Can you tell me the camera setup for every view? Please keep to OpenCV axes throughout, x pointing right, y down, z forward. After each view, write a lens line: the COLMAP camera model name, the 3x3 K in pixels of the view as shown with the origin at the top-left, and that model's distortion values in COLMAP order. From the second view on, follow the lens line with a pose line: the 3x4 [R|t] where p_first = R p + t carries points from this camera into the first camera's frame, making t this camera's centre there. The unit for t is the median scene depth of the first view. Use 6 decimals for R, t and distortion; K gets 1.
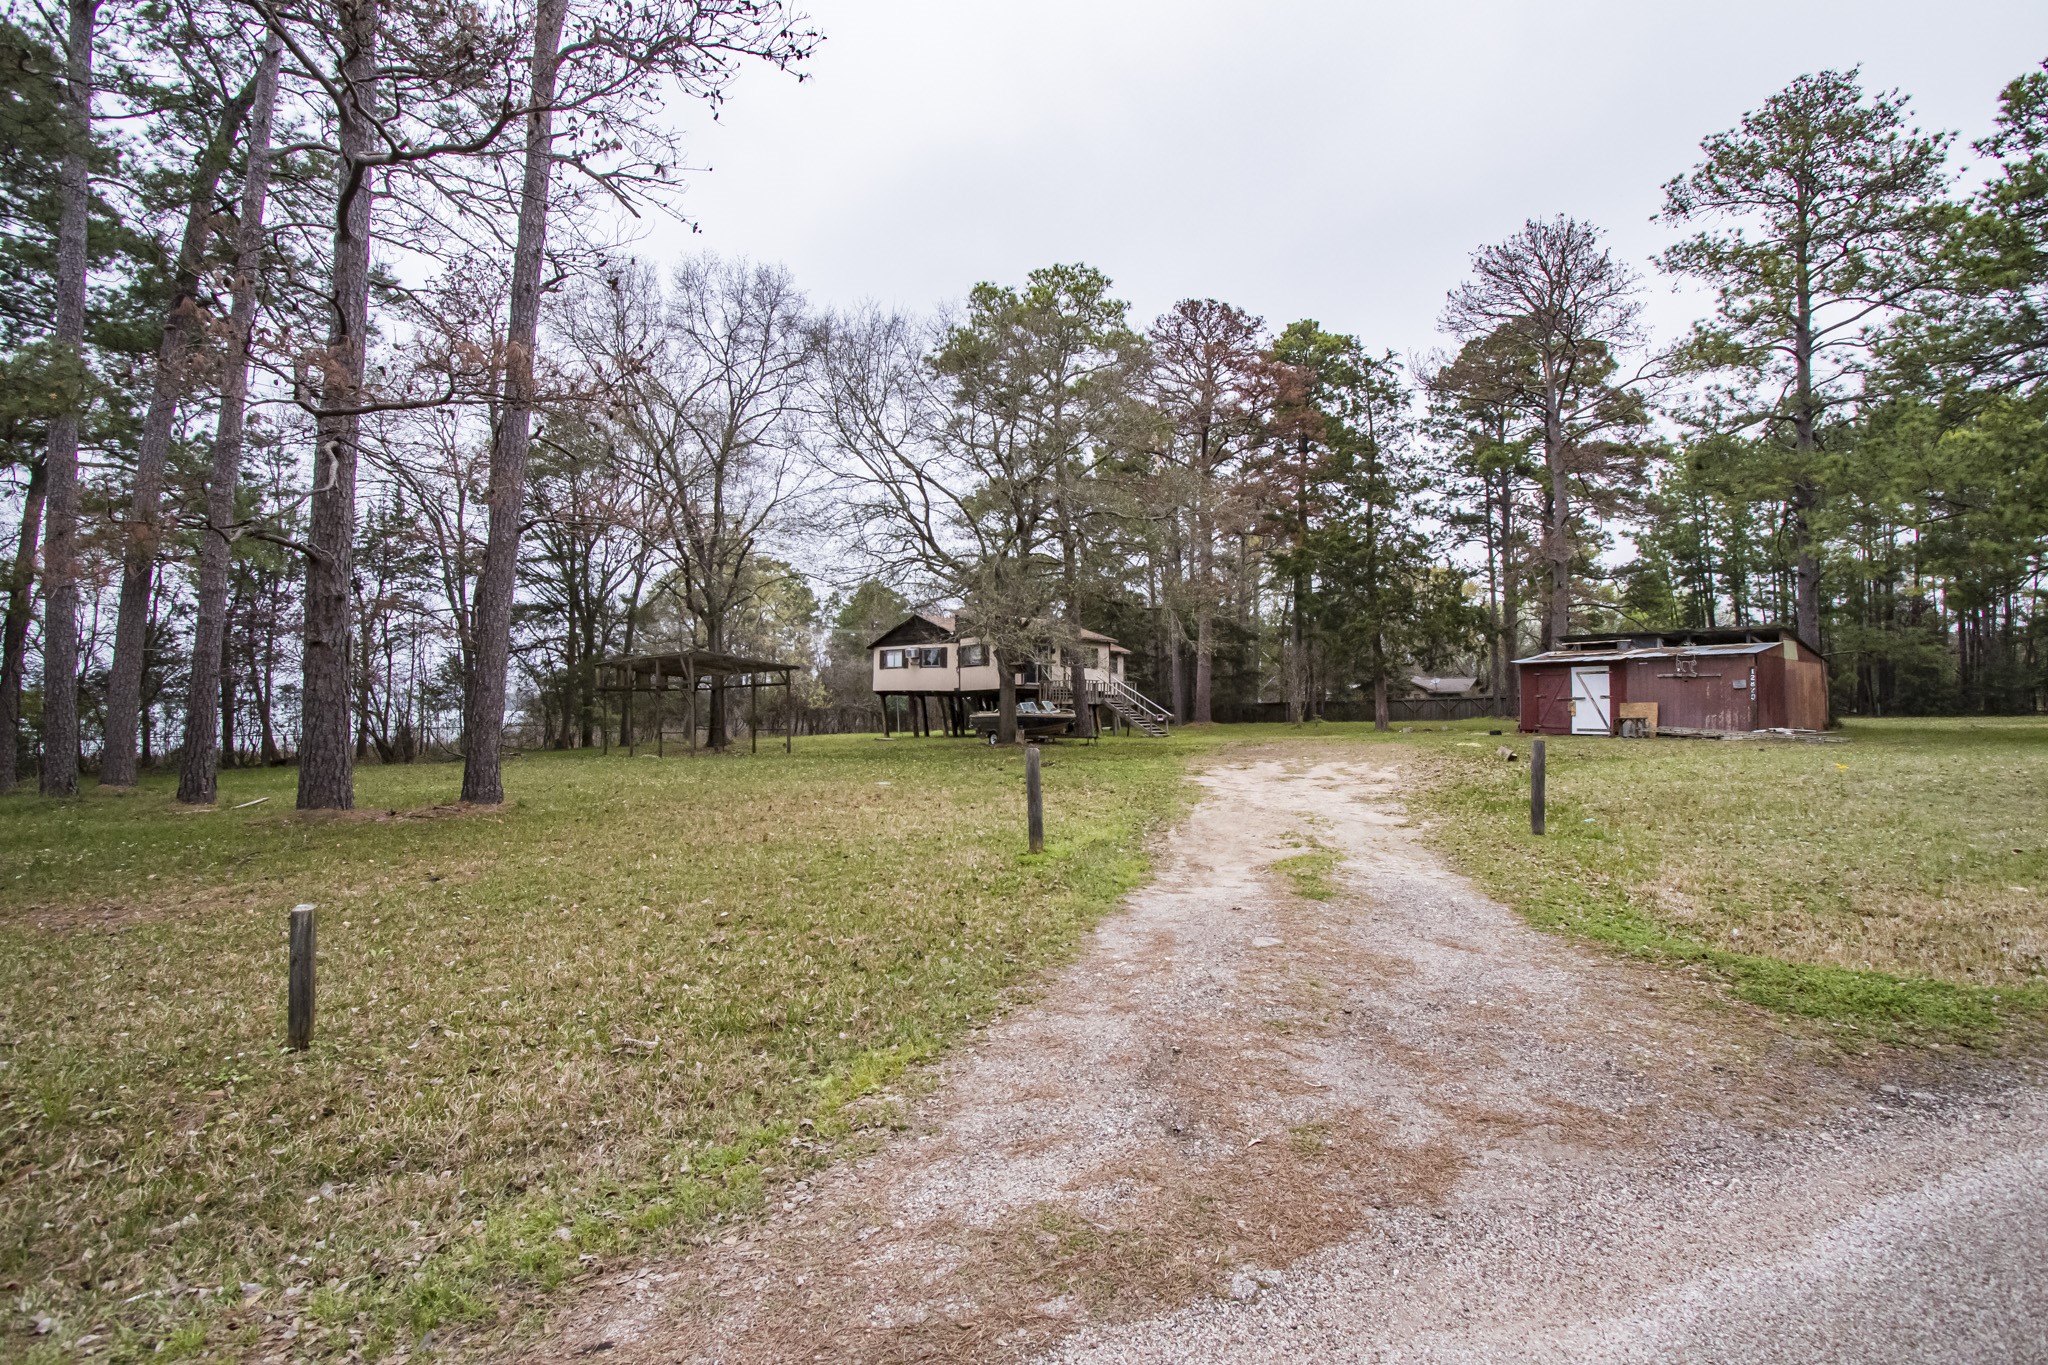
lens RADIAL K [[986.7, 0, 1015.4], [0, 986.7, 687.2], [0, 0, 1]] dist [-0.020893, 0.004365]
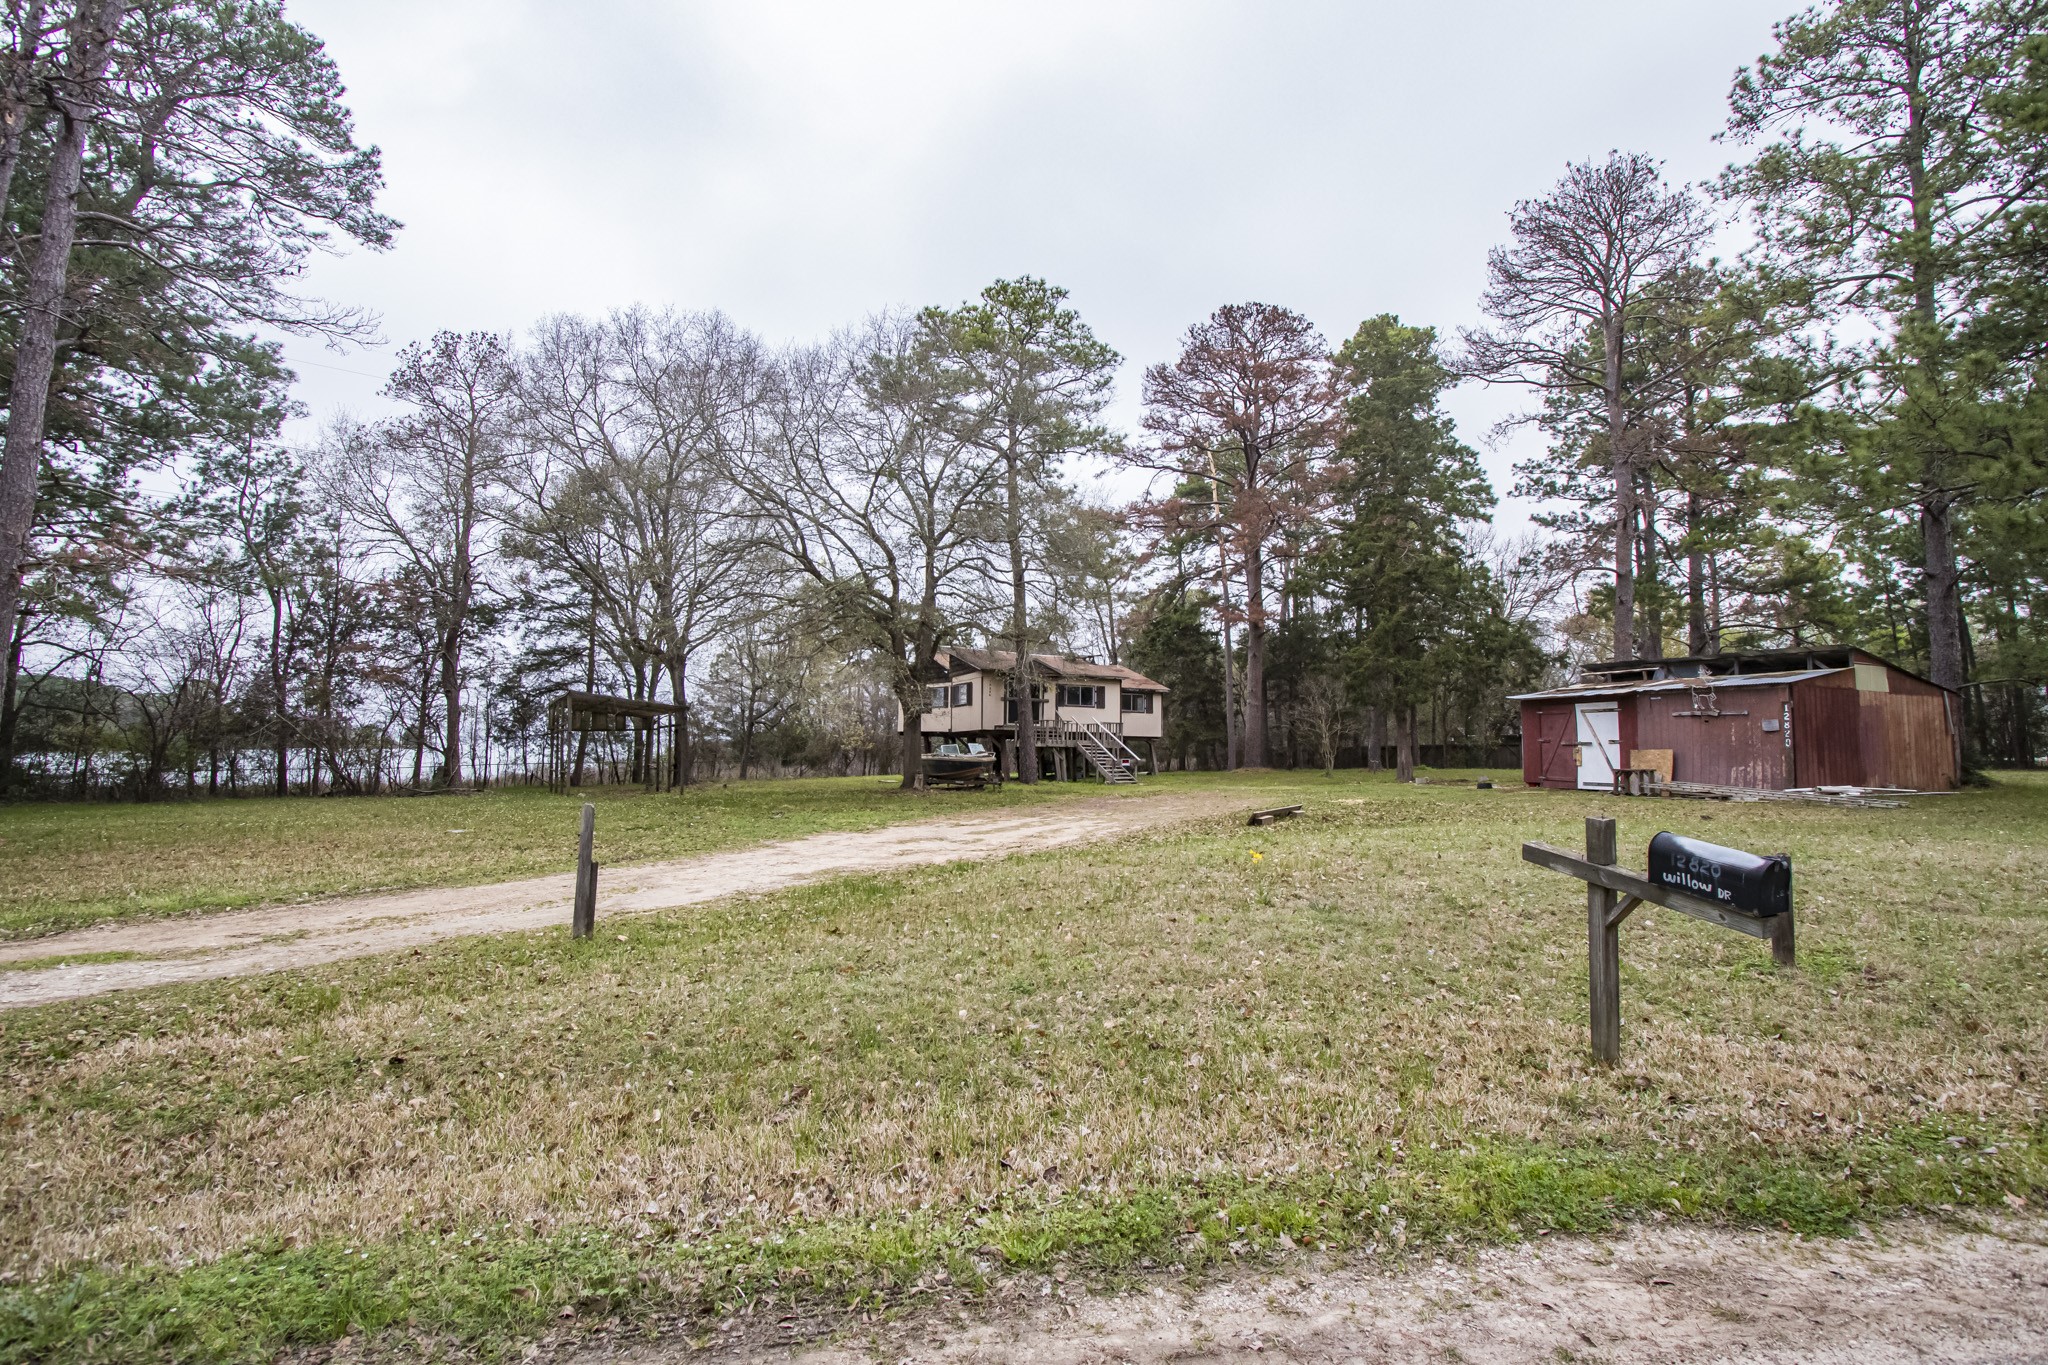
lens RADIAL K [[986.7, 0, 1024.8], [0, 986.7, 672.5], [0, 0, 1]] dist [-0.020893, 0.004365]
pose [[0.968443, -0.013550, -0.248866, 0.329311], [-0.000527, 0.998407, -0.056411, -0.000748], [0.249234, 0.054762, 0.966894, 0.127708]]
